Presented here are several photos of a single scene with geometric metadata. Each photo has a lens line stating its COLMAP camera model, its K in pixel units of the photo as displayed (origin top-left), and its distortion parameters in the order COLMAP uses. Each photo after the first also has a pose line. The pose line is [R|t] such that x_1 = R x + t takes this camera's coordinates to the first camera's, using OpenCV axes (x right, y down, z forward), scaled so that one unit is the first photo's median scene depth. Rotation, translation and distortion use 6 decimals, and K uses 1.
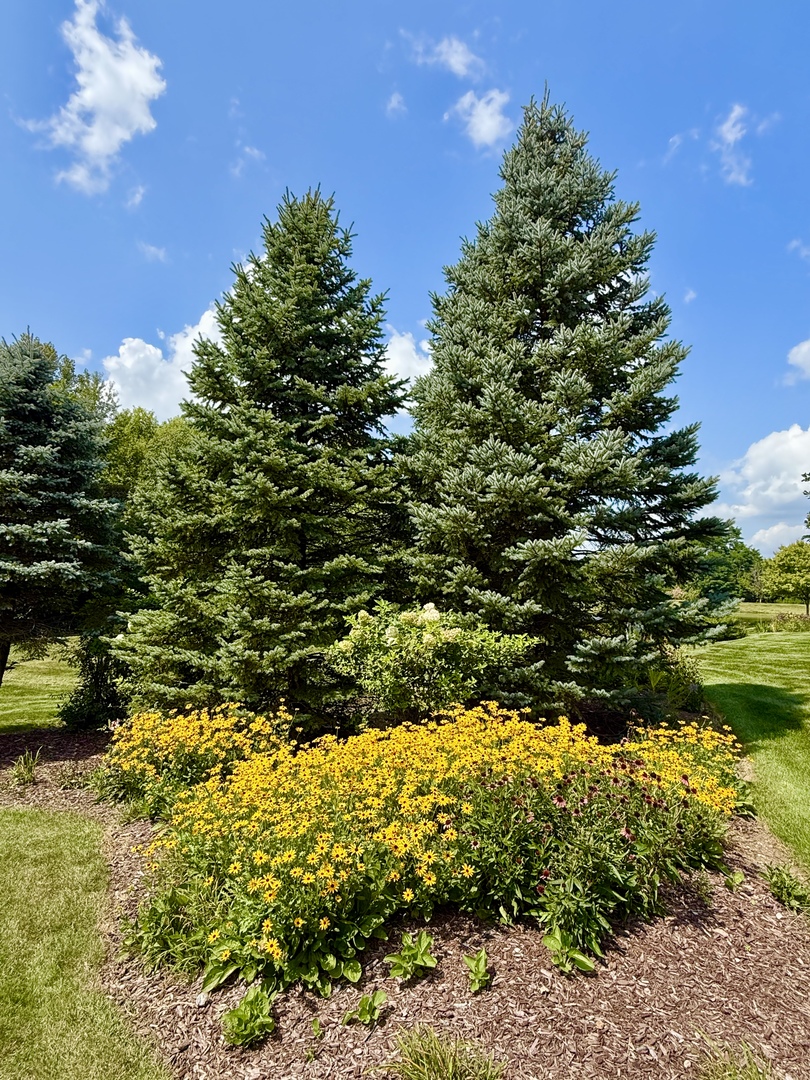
lens RADIAL K [[562.0, 0, 404.2], [0, 562.0, 535.7], [0, 0, 1]] dist [-0.002772, -0.000148]
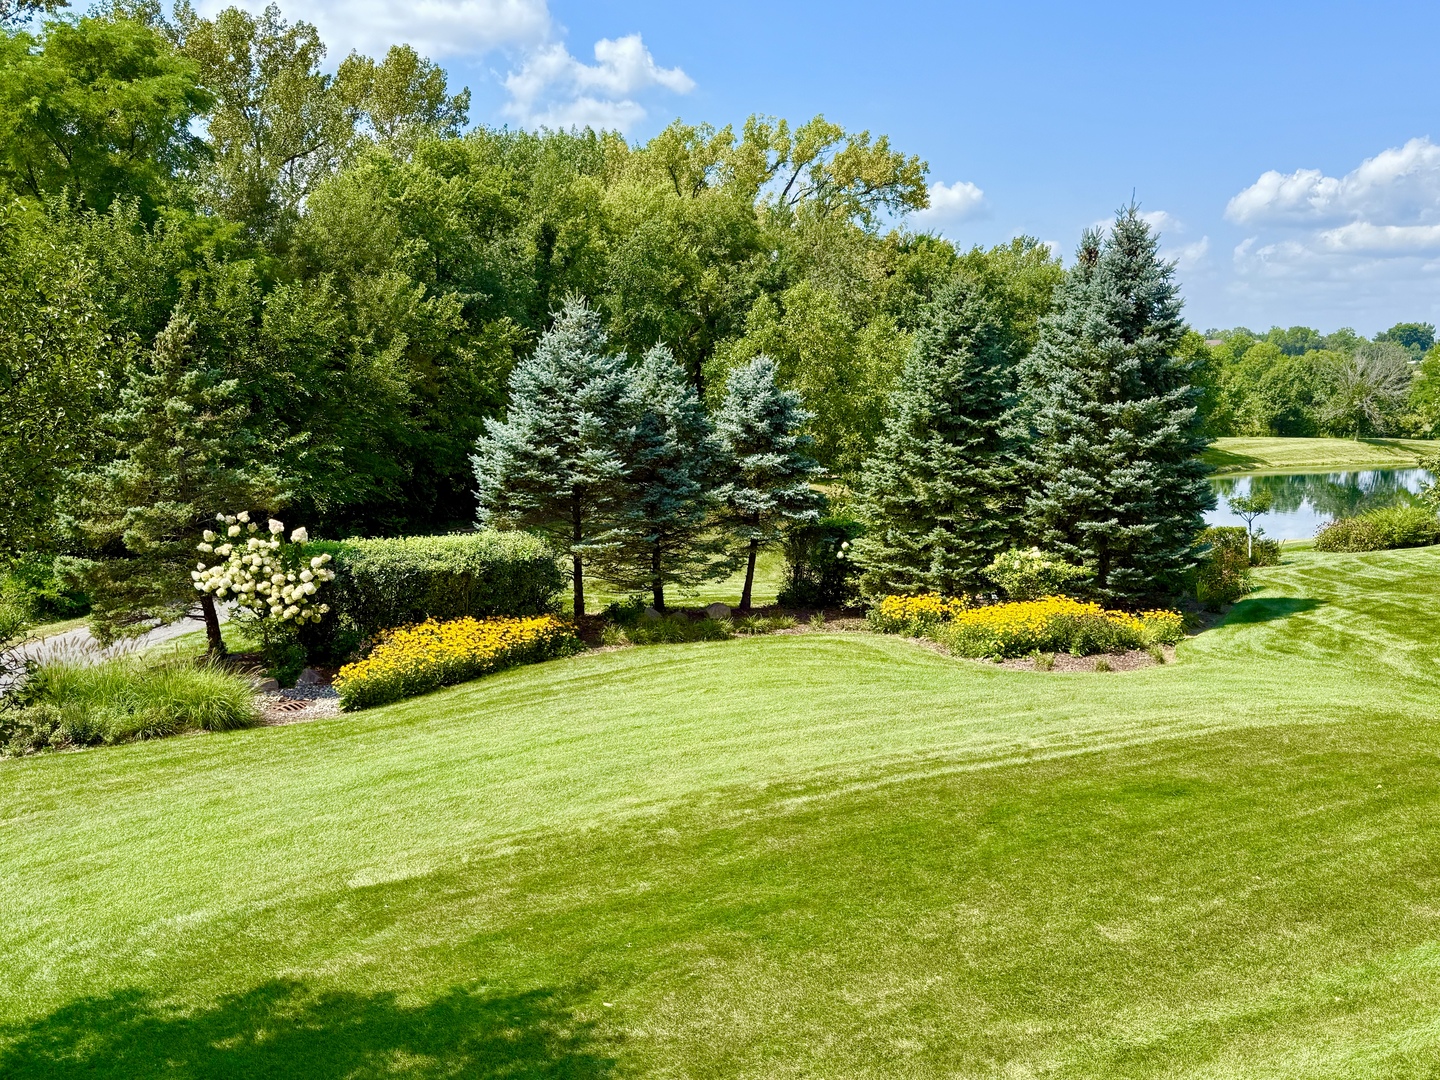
lens RADIAL K [[1267.9, 0, 716.3], [0, 1267.9, 541.0], [0, 0, 1]] dist [0.094868, 0.003611]
pose [[0.987298, 0.030783, -0.155868, -0.374372], [0.003799, 0.976196, 0.216856, -0.902996], [0.158833, -0.214693, 0.963680, -3.586284]]
